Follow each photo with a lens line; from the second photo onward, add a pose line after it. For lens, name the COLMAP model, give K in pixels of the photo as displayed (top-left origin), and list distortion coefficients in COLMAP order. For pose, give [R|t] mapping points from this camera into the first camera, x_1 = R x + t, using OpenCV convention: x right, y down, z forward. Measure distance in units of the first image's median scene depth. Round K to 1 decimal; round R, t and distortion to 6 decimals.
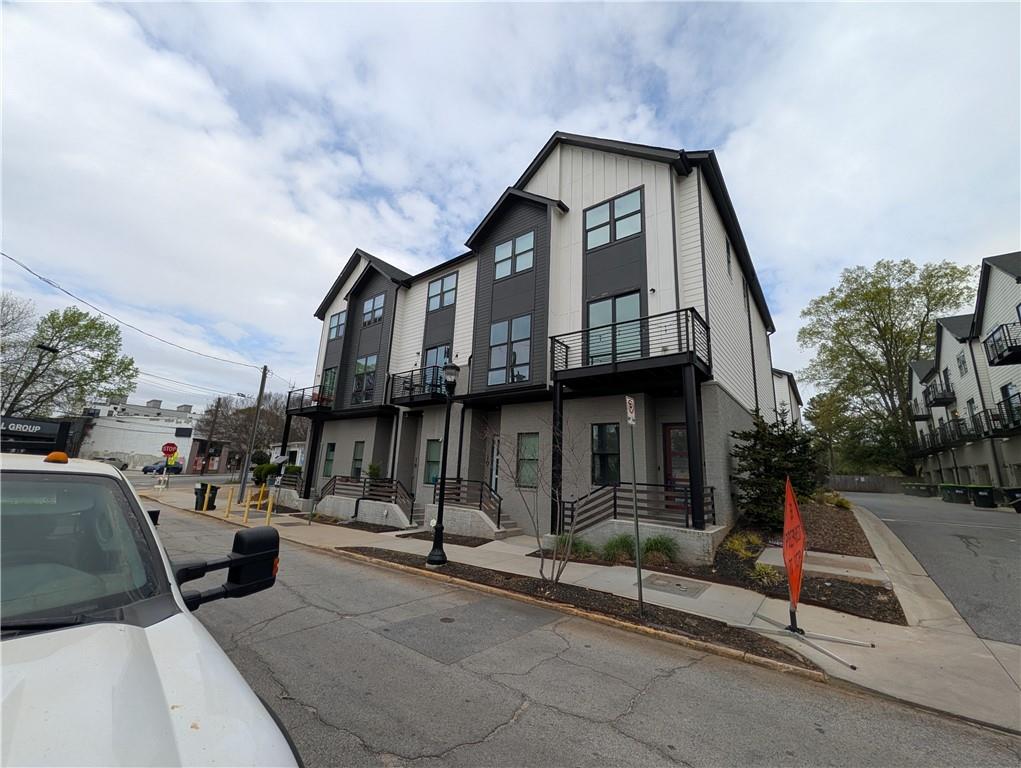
lens RADIAL K [[392.6, 0, 510.0], [0, 392.6, 386.9], [0, 0, 1]] dist [0.002047, 0.000203]
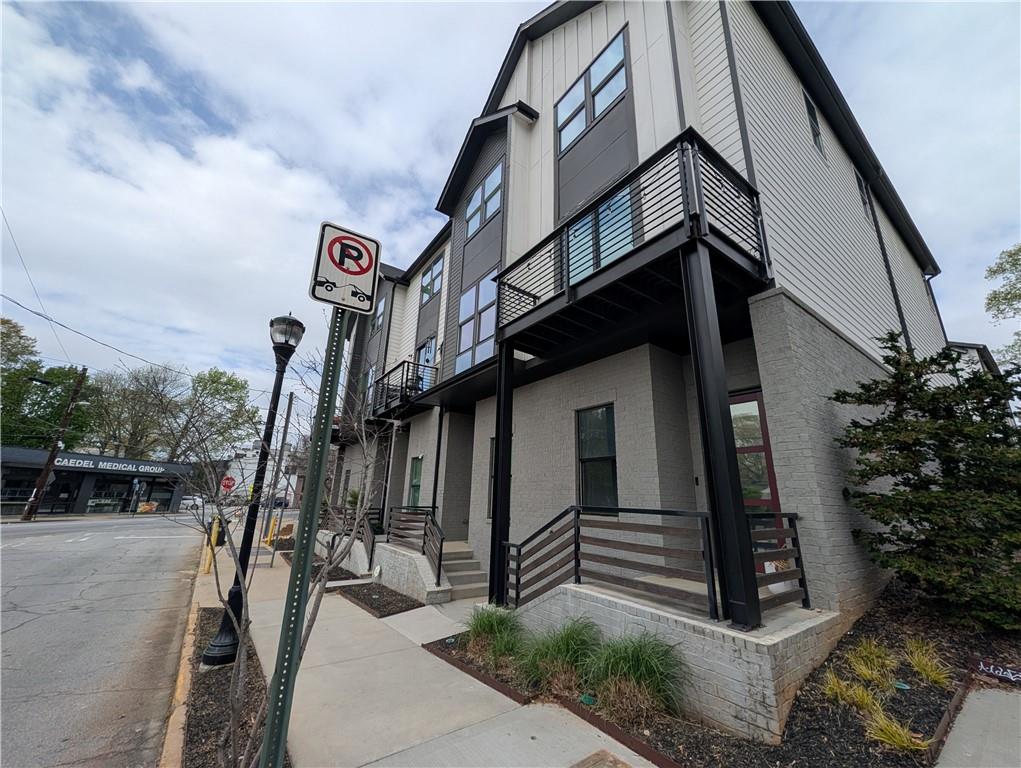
lens RADIAL K [[392.6, 0, 510.0], [0, 392.6, 386.9], [0, 0, 1]] dist [0.002047, 0.000203]
pose [[0.963065, -0.091204, -0.253354, 0.243511], [0.071638, 0.993766, -0.085428, 0.093094], [0.259566, 0.064122, 0.963594, 0.354487]]
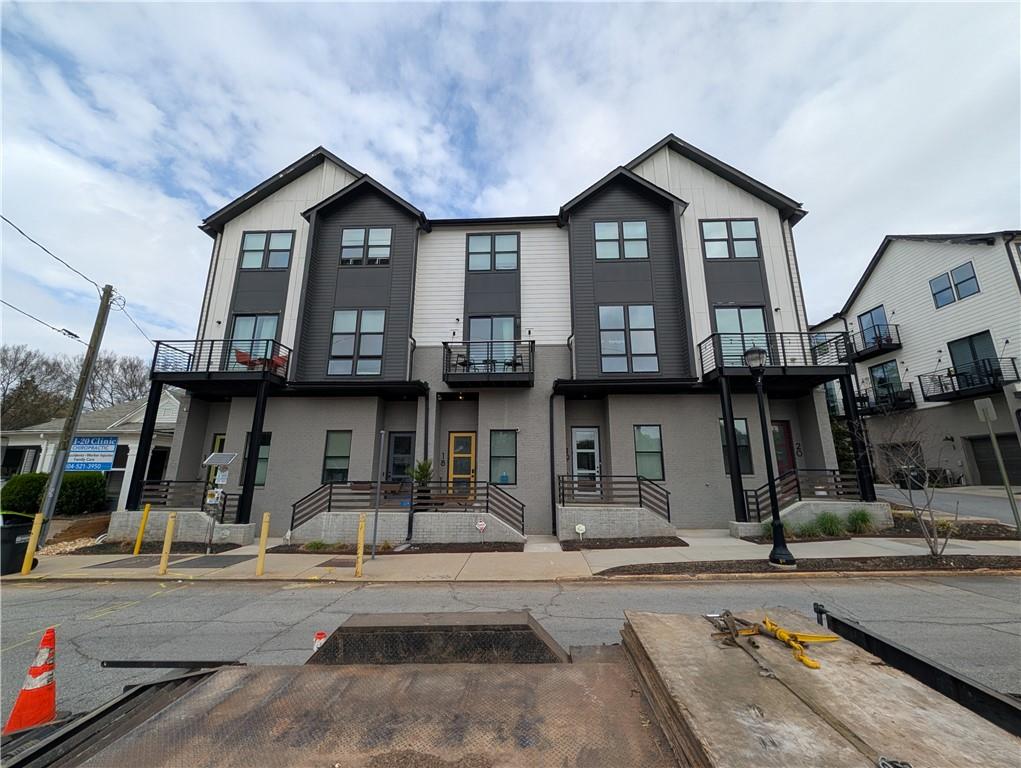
lens RADIAL K [[392.6, 0, 510.0], [0, 392.6, 386.9], [0, 0, 1]] dist [0.002047, 0.000203]
pose [[0.809513, 0.084373, 0.581007, -0.826400], [-0.091458, 0.995661, -0.017161, 0.071915], [-0.579934, -0.039246, 0.813717, 0.412534]]
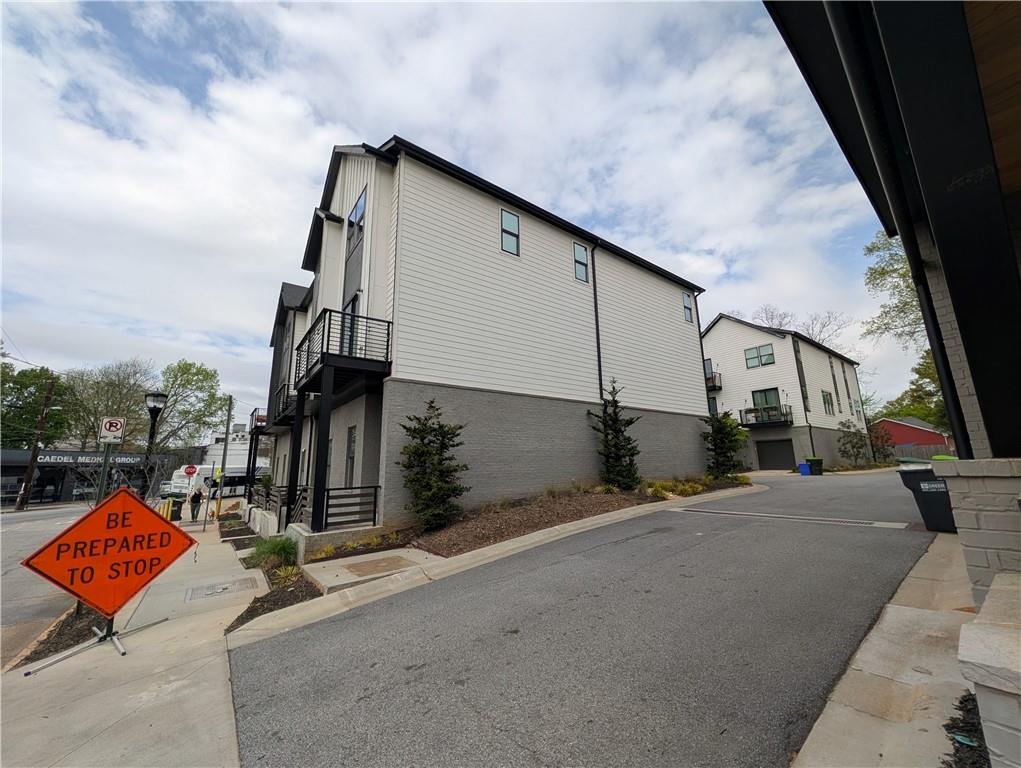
lens RADIAL K [[393.0, 0, 510.5], [0, 393.0, 384.0], [0, 0, 1]] dist [0.001031, 0.000086]
pose [[0.965013, -0.116560, -0.234870, 0.799064], [0.118064, 0.992976, -0.007701, 0.033341], [0.234118, -0.020298, 0.971996, 0.095667]]
